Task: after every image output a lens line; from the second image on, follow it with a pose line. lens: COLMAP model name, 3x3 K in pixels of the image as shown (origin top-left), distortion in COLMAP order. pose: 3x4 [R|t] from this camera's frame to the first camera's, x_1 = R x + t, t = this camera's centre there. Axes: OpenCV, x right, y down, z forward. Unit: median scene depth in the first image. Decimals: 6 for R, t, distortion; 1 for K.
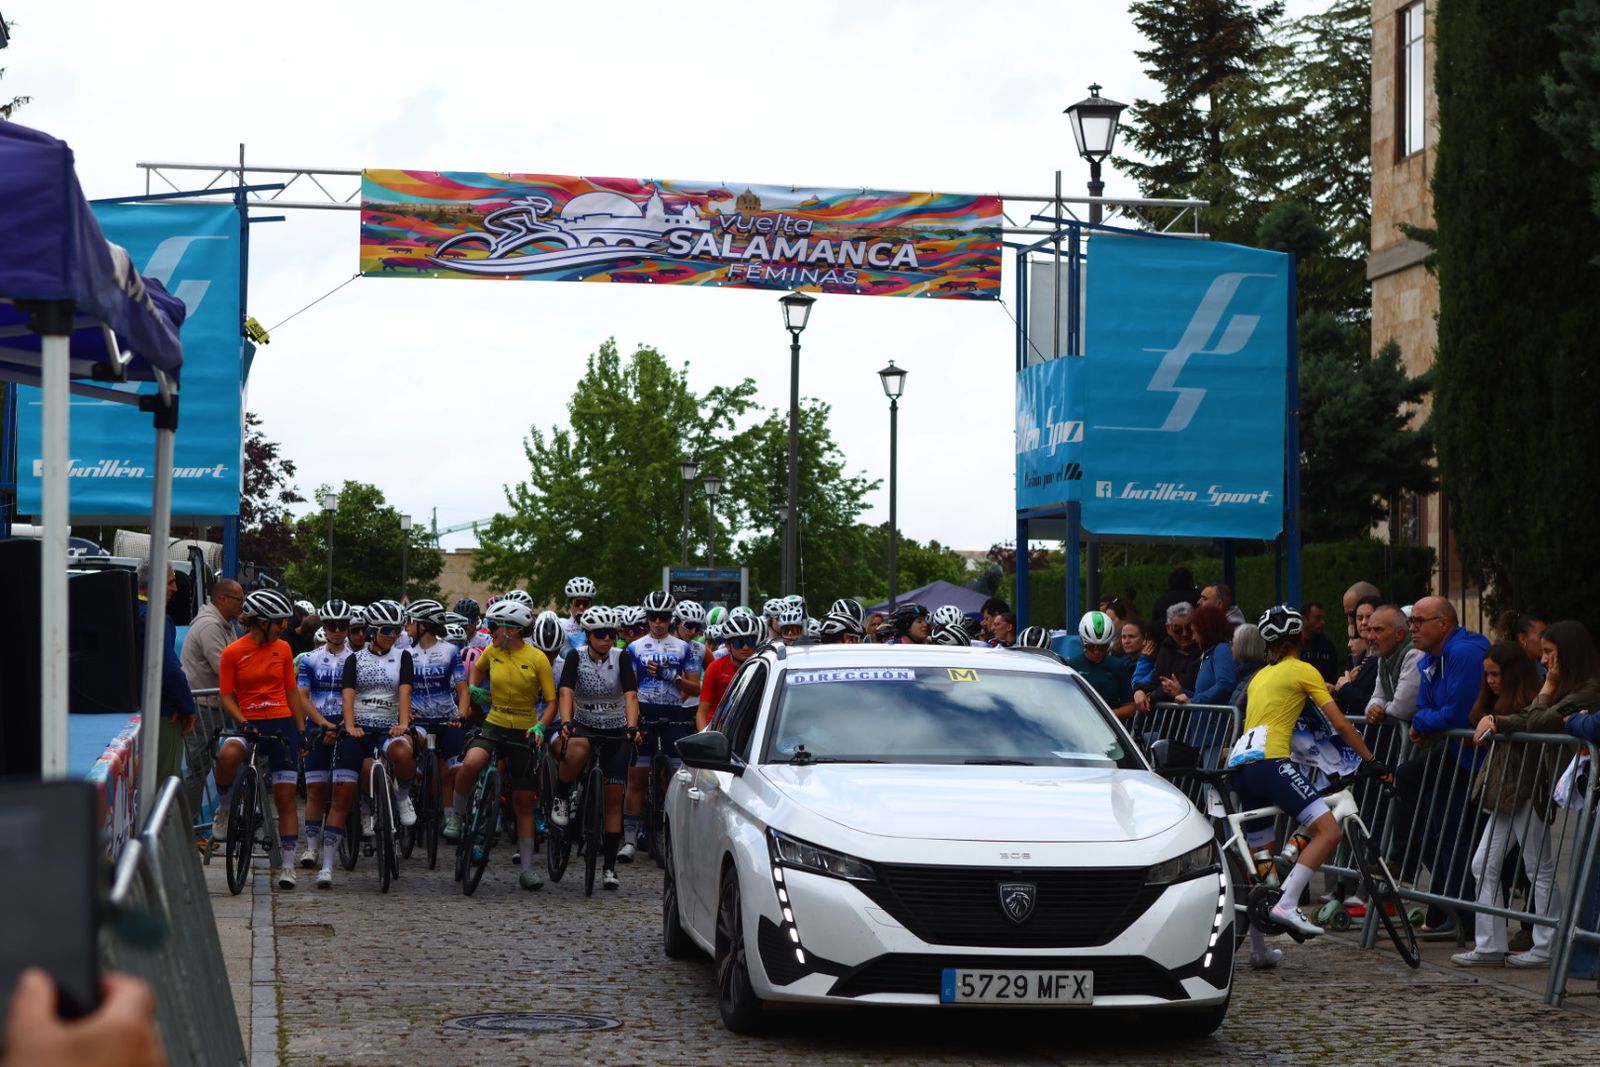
lens RADIAL K [[3460.9, 0, 799.2], [0, 3460.9, 467.4], [0, 0, 1]] dist [-0.038128, 0.533232]
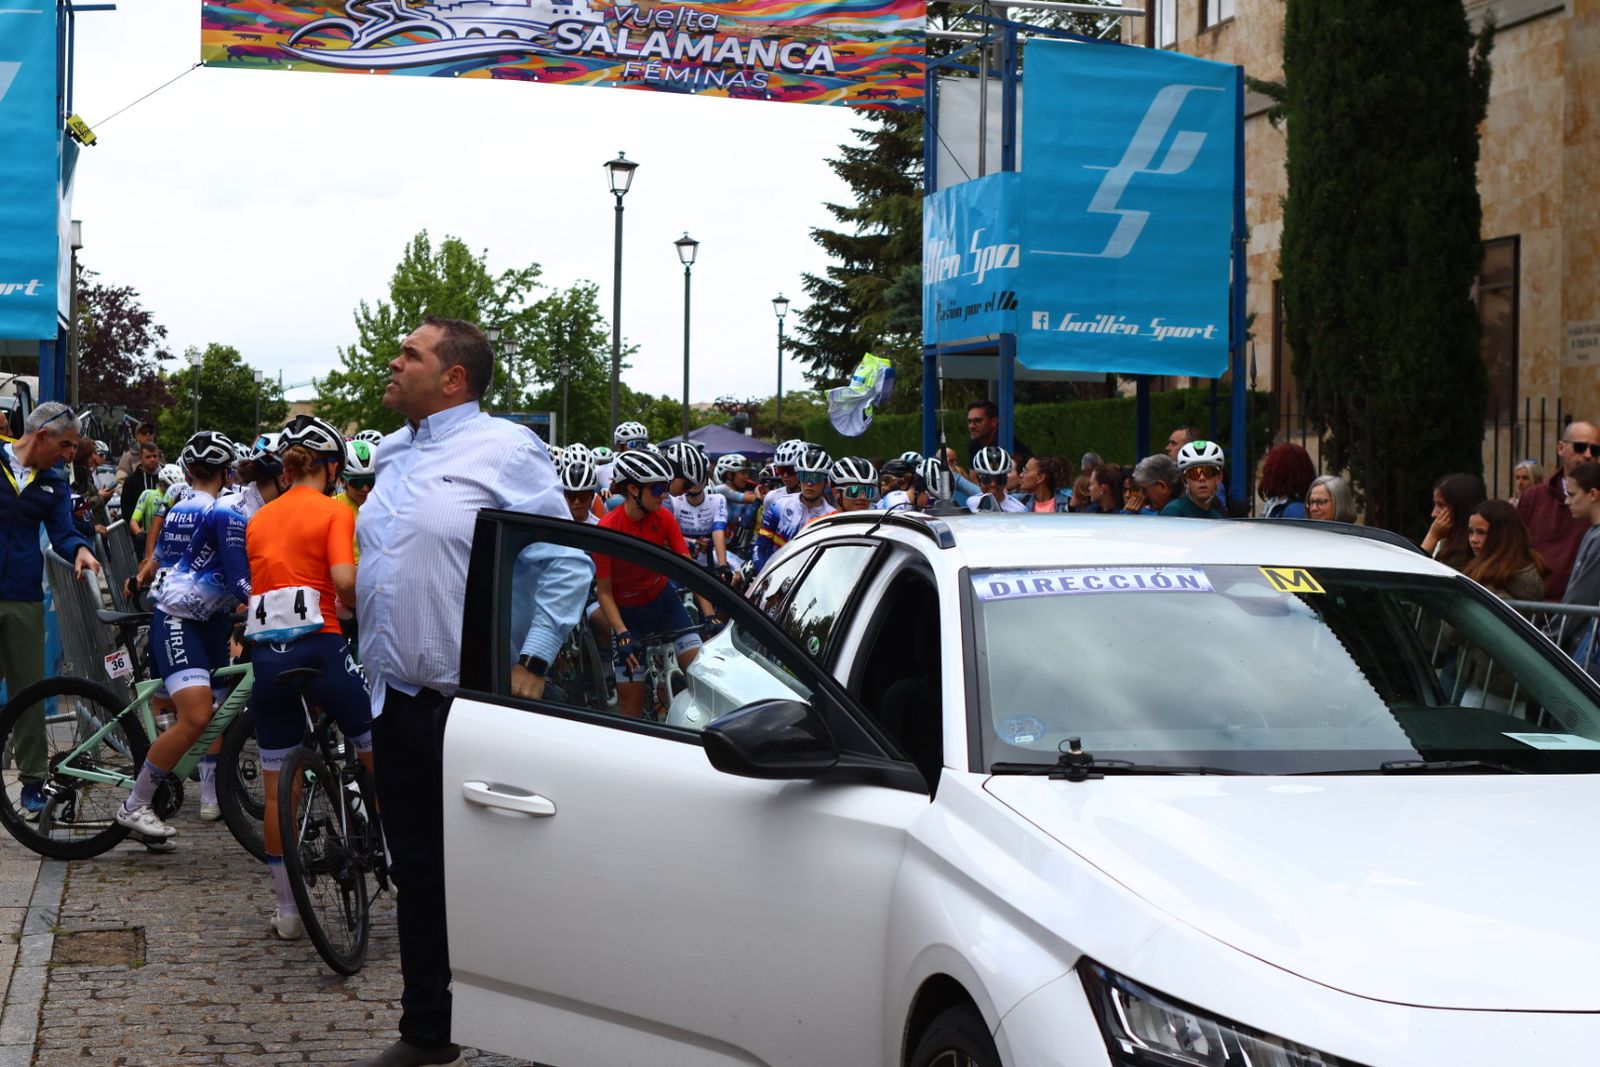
lens RADIAL K [[2511.8, 0, 831.2], [0, 2511.8, 541.5], [0, 0, 1]] dist [-0.073723, 0.045306]
pose [[0.993785, -0.000128, 0.111321, -0.031572], [-0.008615, 0.996912, 0.078051, 0.010553], [-0.110987, -0.078525, 0.990715, 0.281608]]
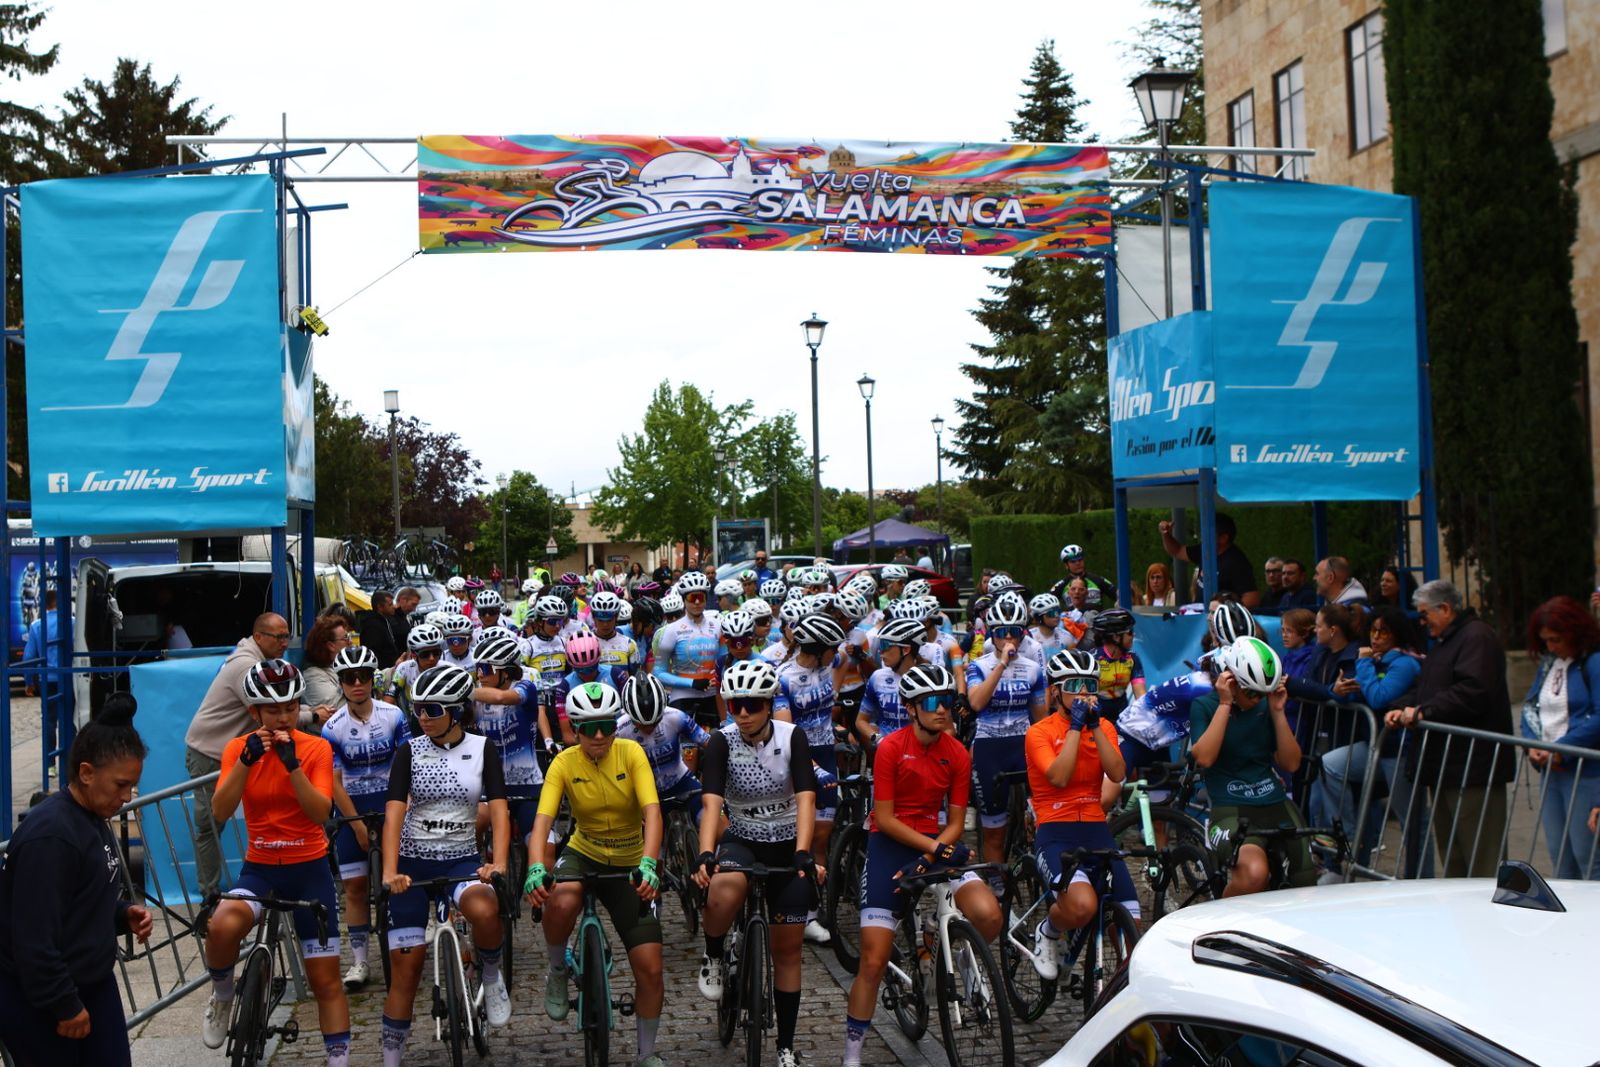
lens RADIAL K [[1796.2, 0, 809.2], [0, 1796.2, 552.4], [0, 0, 1]] dist [-0.112415, 0.080711]
pose [[0.998718, -0.044700, 0.023772, -0.031802], [0.043281, 0.997424, 0.057197, 0.000314], [-0.026267, -0.056095, 0.998080, 0.419445]]
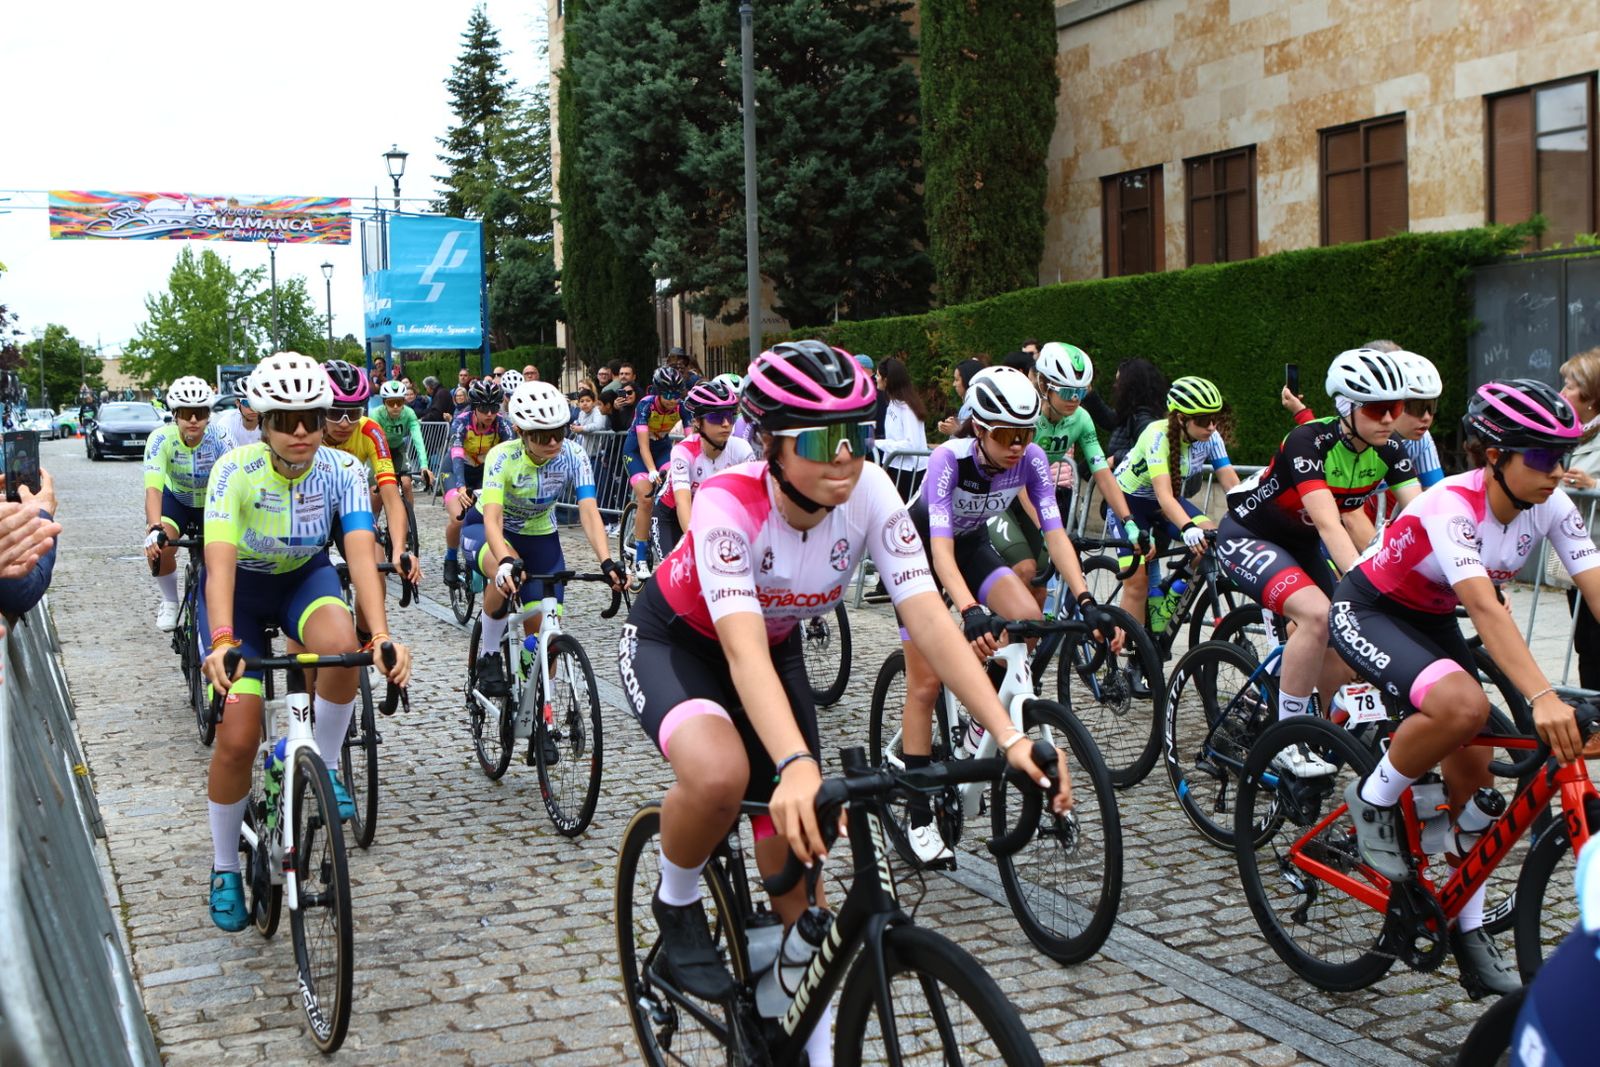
lens RADIAL K [[1796.2, 0, 809.2], [0, 1796.2, 552.4], [0, 0, 1]] dist [-0.112415, 0.080711]
pose [[0.962241, -0.055538, 0.266472, 0.020953], [0.017526, 0.989573, 0.142960, -0.008896], [-0.271634, -0.132892, 0.953182, -0.162846]]
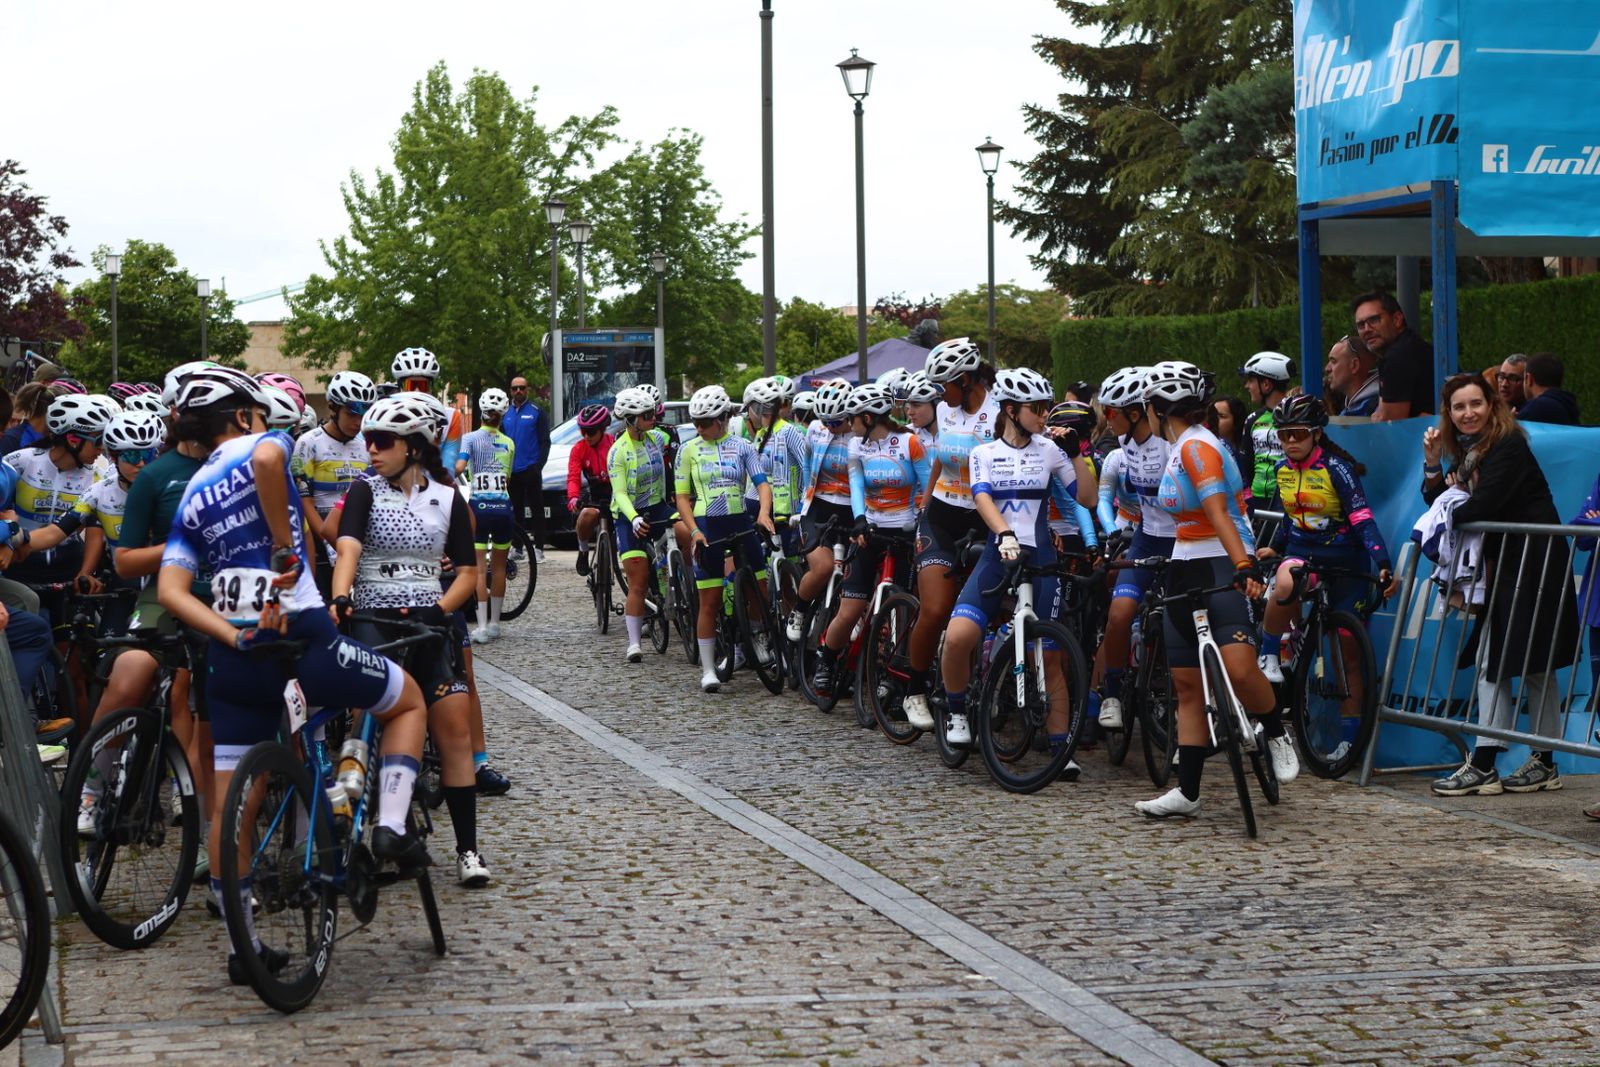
lens RADIAL K [[3724.1, 0, 800.0], [0, 3724.1, 533.5], [0, 0, 1]] dist [0.053958, -0.759853]
pose [[0.998480, -0.028946, 0.046903, -0.046543], [0.024946, 0.996175, 0.083746, 0.010909], [-0.049147, -0.082449, 0.995383, 0.308050]]
